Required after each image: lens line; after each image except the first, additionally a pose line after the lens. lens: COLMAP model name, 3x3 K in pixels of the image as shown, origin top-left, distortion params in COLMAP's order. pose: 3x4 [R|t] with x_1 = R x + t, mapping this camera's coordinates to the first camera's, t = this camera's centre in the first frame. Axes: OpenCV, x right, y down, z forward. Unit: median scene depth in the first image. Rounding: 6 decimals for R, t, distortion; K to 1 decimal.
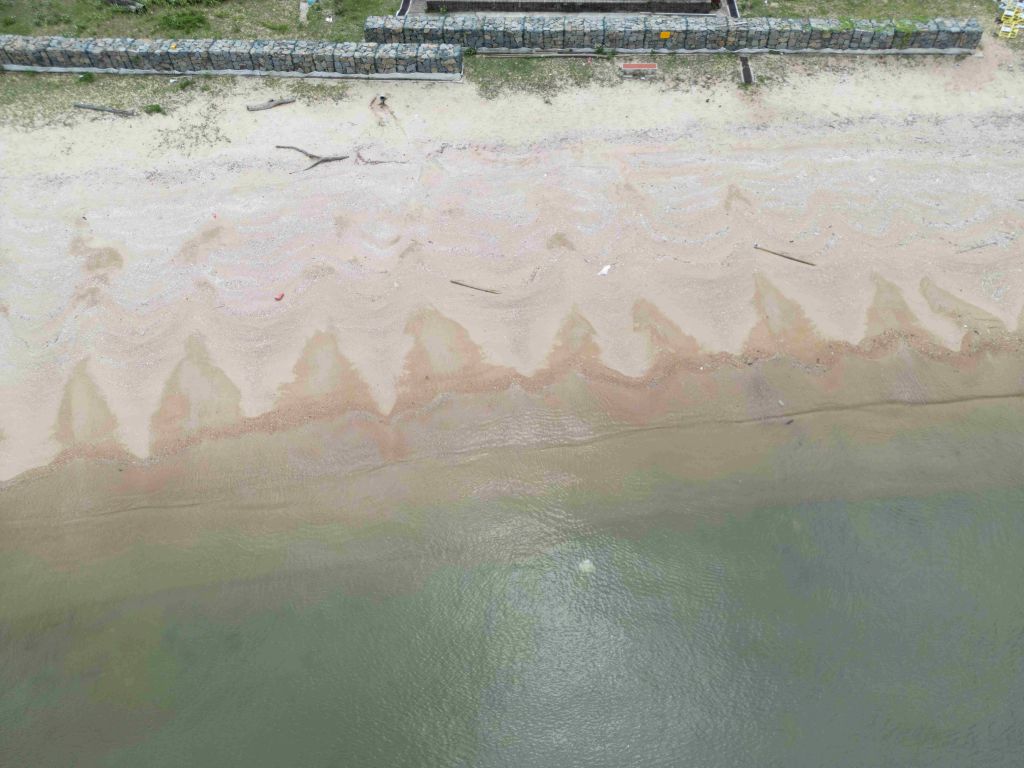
lens RADIAL K [[748.9, 0, 512.0], [0, 748.9, 384.0], [0, 0, 1]] dist [0.079314, -0.082238]
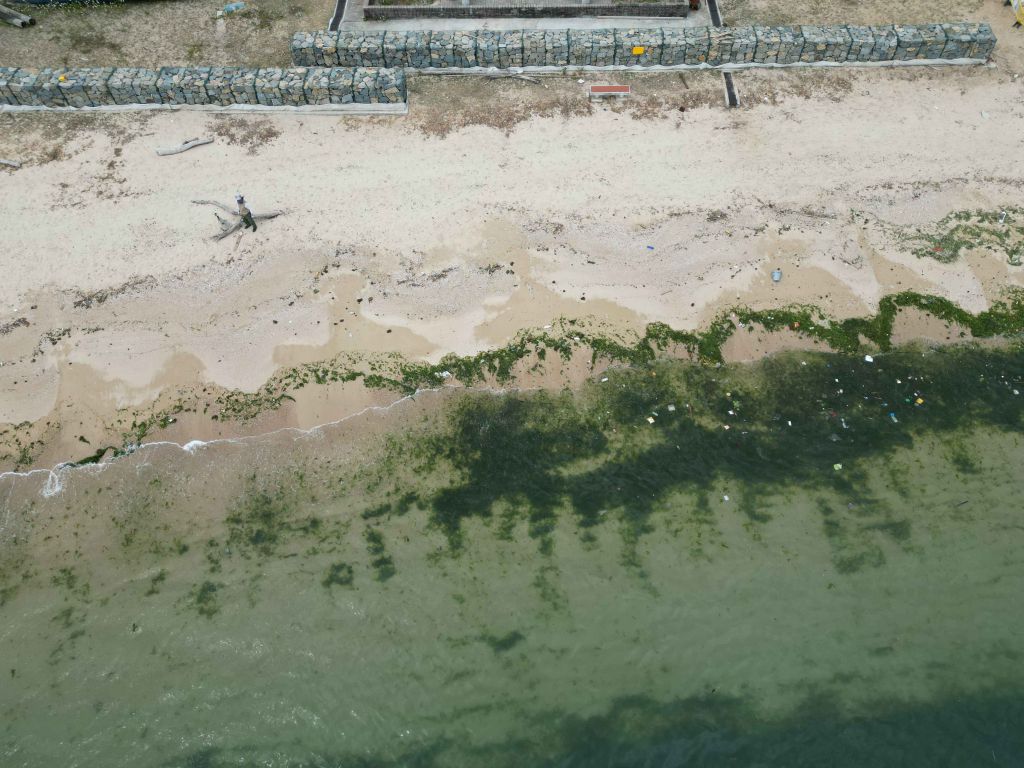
lens RADIAL K [[748.9, 0, 512.0], [0, 748.9, 384.0], [0, 0, 1]] dist [0.079314, -0.082238]
pose [[0.998987, -0.035238, 0.027988, 0.018719], [0.032990, 0.996480, 0.077066, -0.149709], [-0.030605, -0.076065, 0.996633, 0.106387]]
